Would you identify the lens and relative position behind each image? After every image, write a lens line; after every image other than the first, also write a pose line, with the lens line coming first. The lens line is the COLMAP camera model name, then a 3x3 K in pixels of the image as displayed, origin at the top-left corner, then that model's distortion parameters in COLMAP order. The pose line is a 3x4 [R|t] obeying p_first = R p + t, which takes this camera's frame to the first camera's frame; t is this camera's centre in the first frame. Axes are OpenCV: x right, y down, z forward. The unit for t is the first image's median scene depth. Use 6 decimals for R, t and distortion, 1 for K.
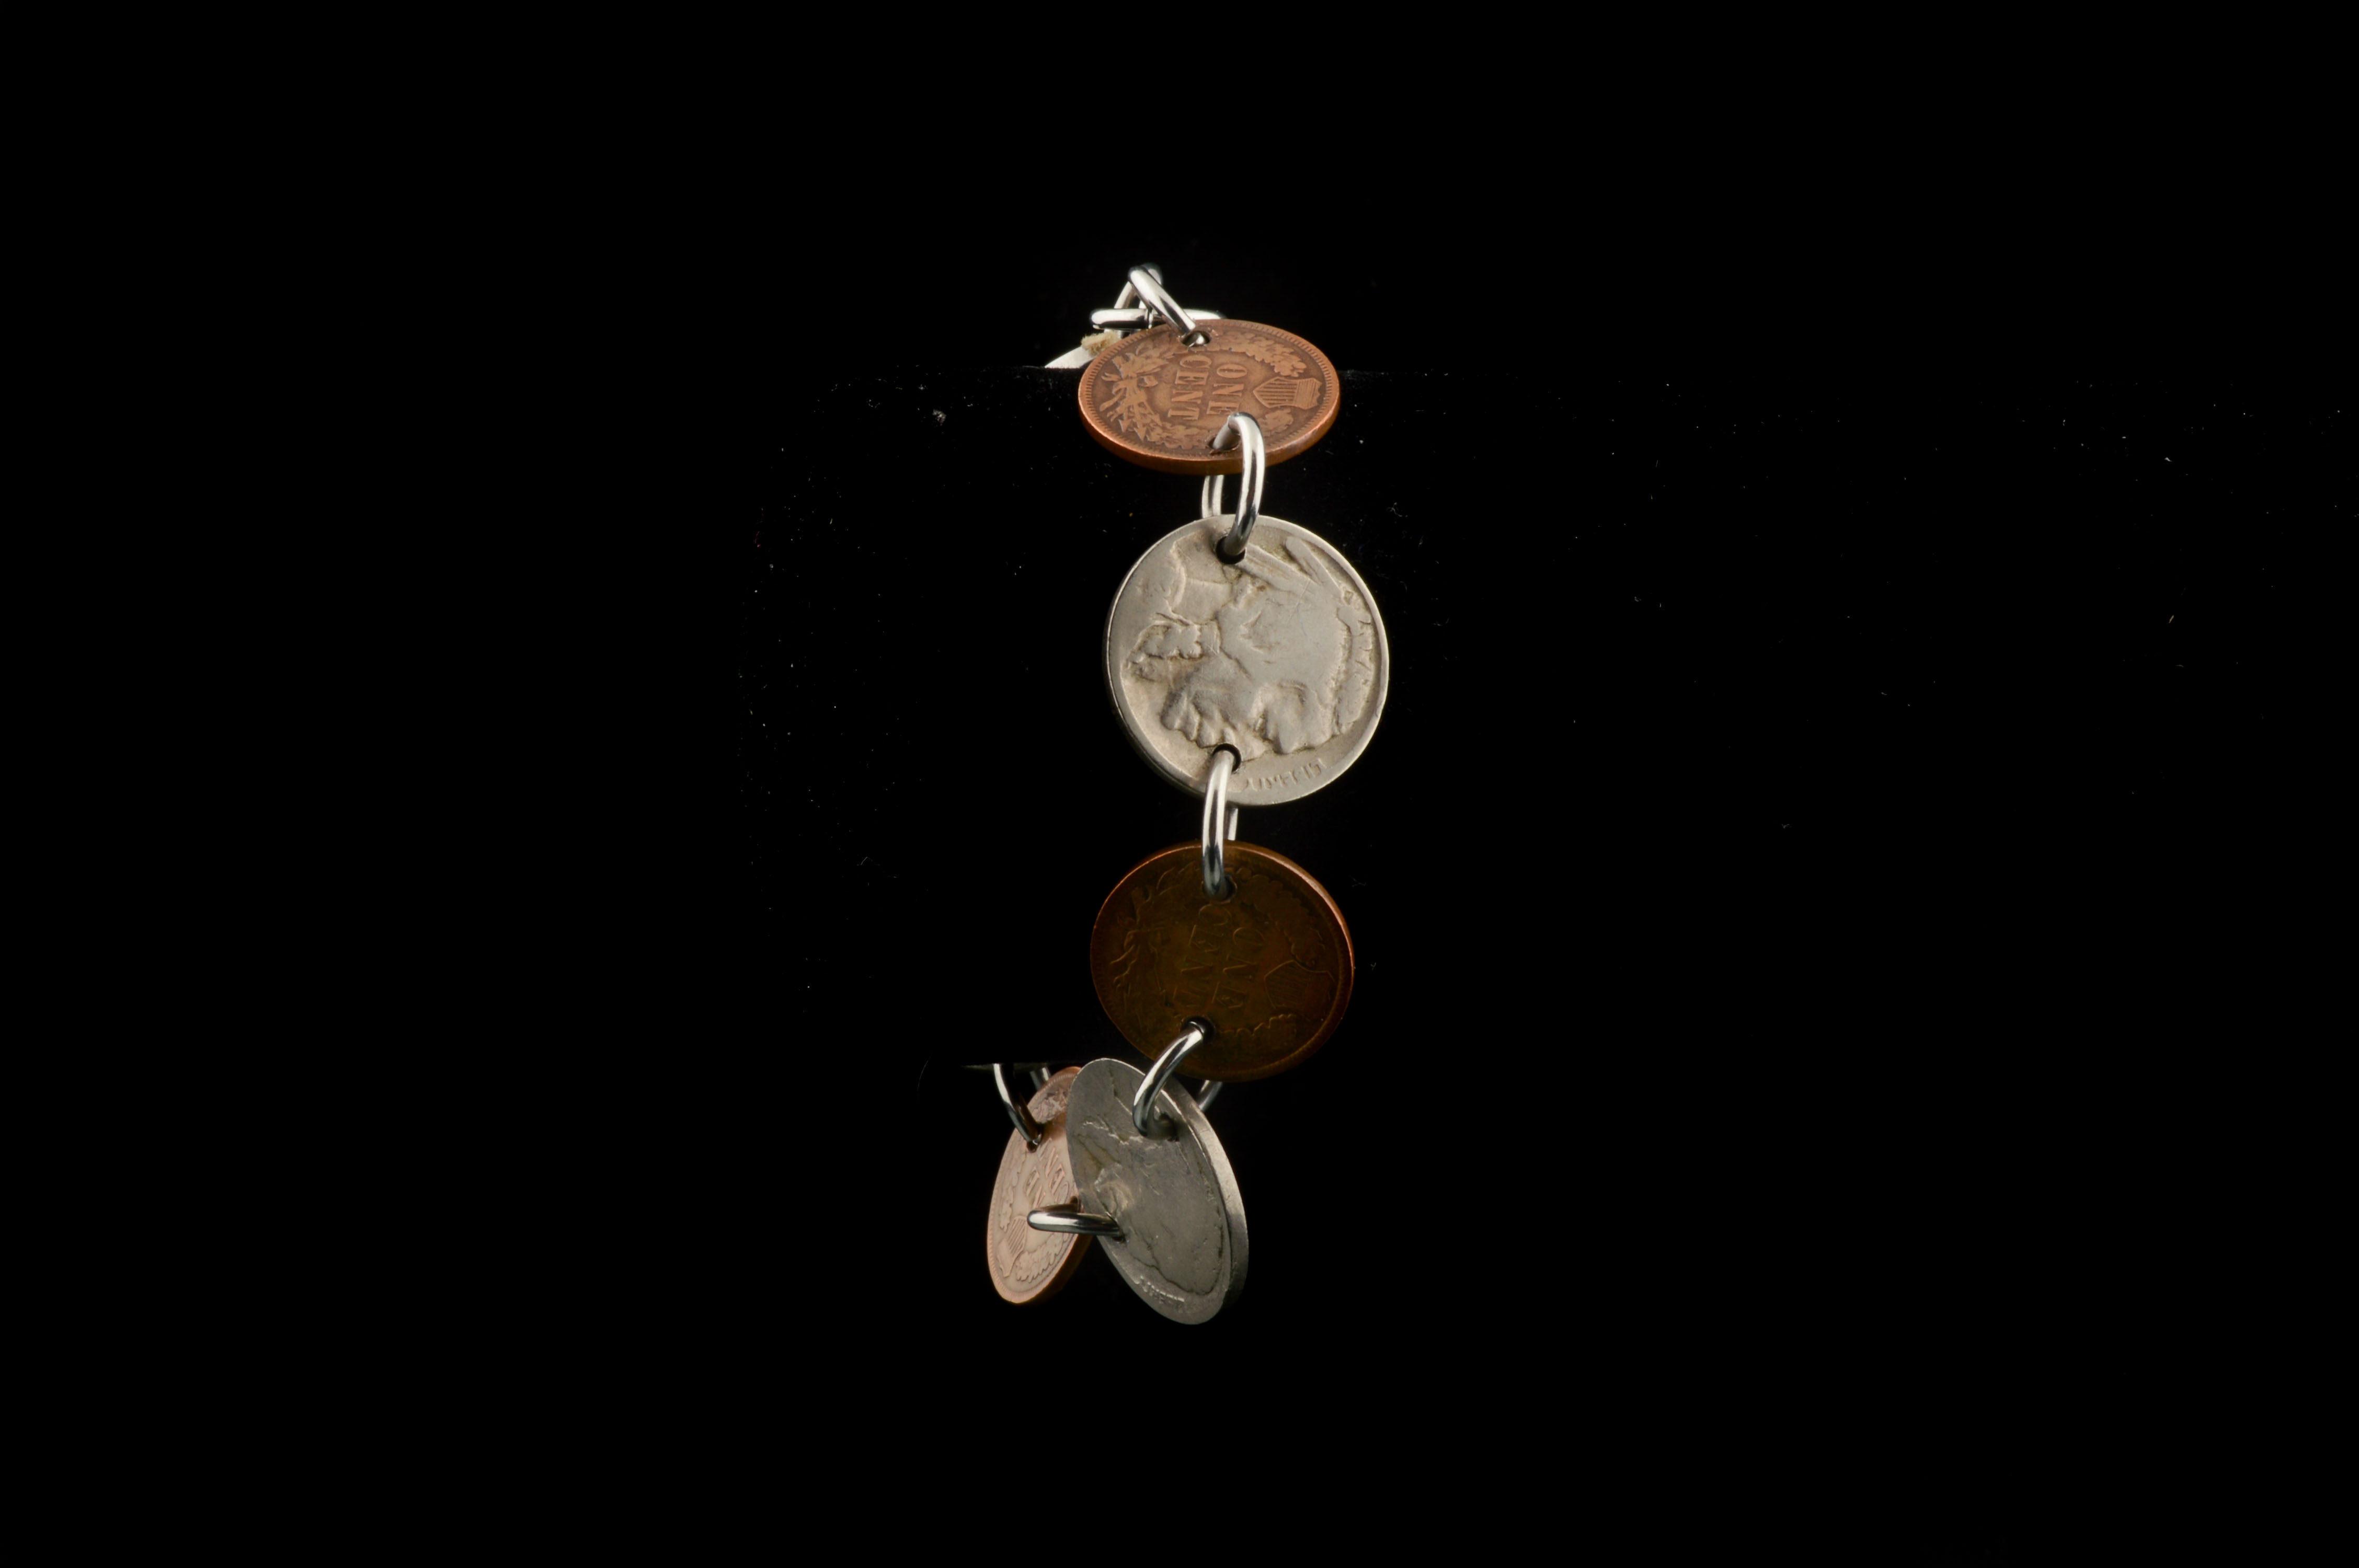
lens RADIAL K [[6112.8, 0, 1179.5], [0, 6112.8, 784.0], [0, 0, 1]] dist [-0.048145, -0.023131]
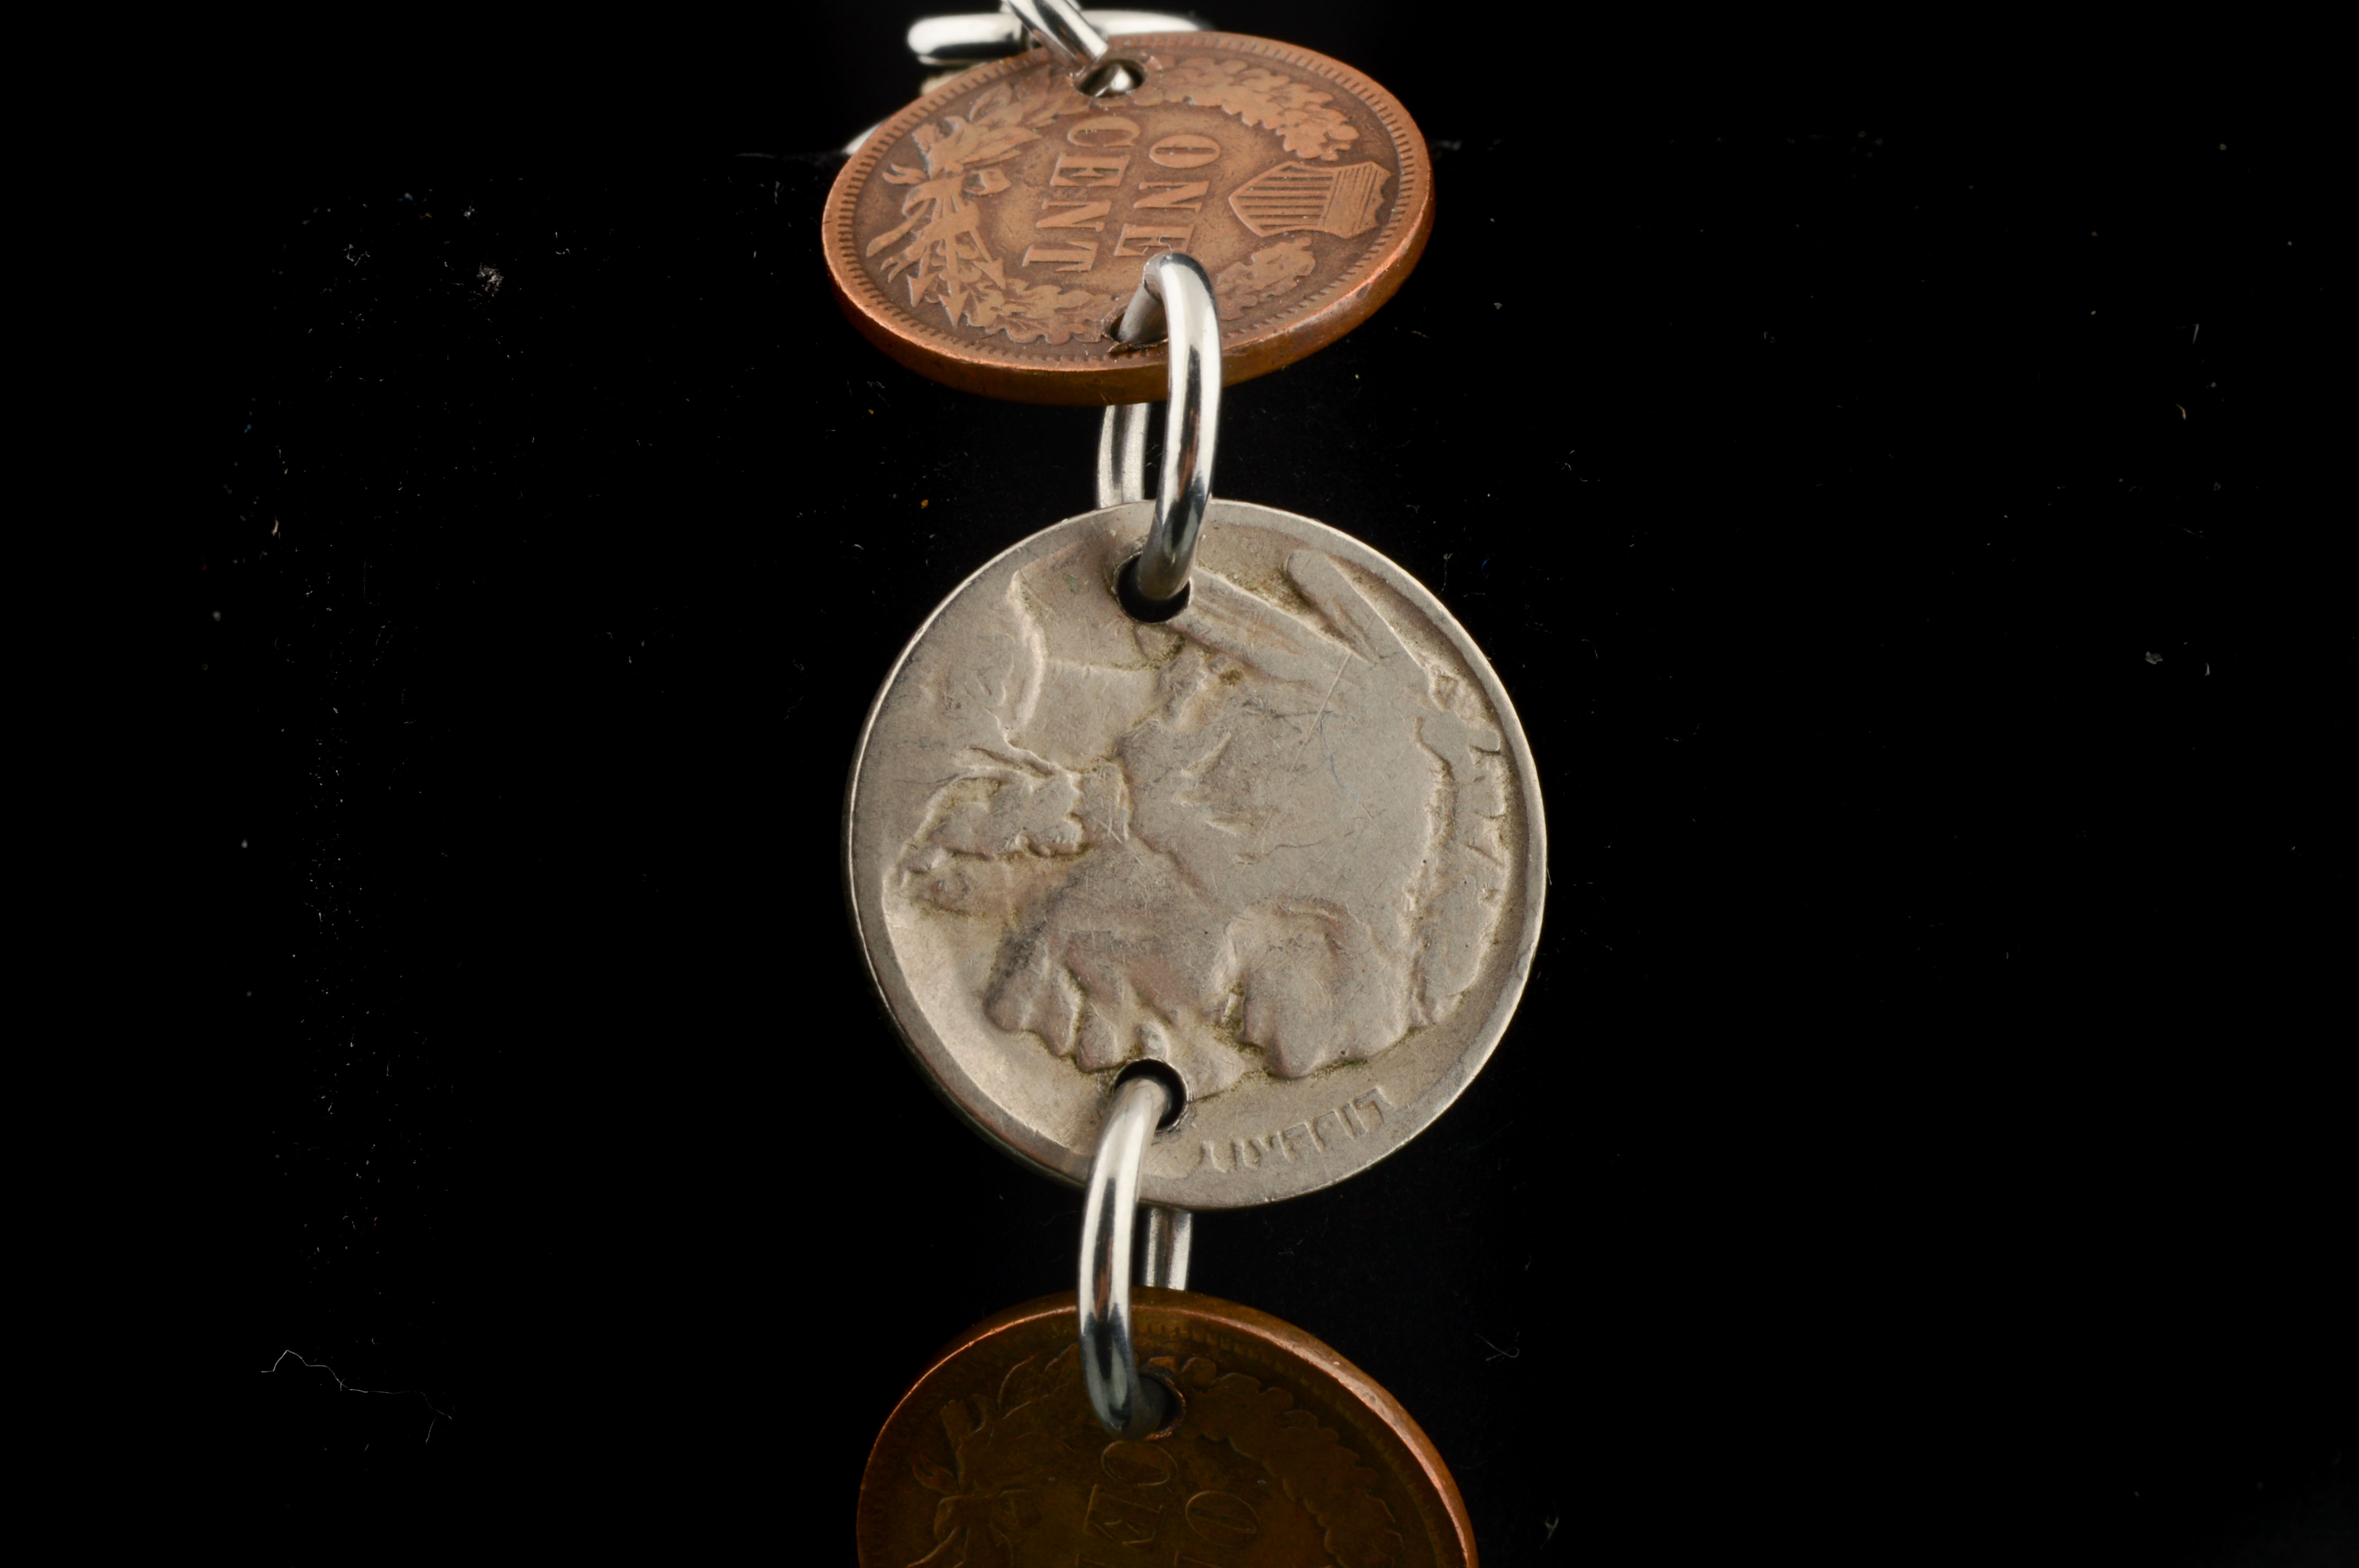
lens RADIAL K [[6112.8, 0, 1179.5], [0, 6112.8, 784.0], [0, 0, 1]] dist [-0.048145, -0.023131]
pose [[0.995207, -0.021603, -0.095379, 0.049065], [0.025461, 0.998898, 0.039416, -0.041049], [0.094422, -0.041655, 0.994660, 0.584997]]
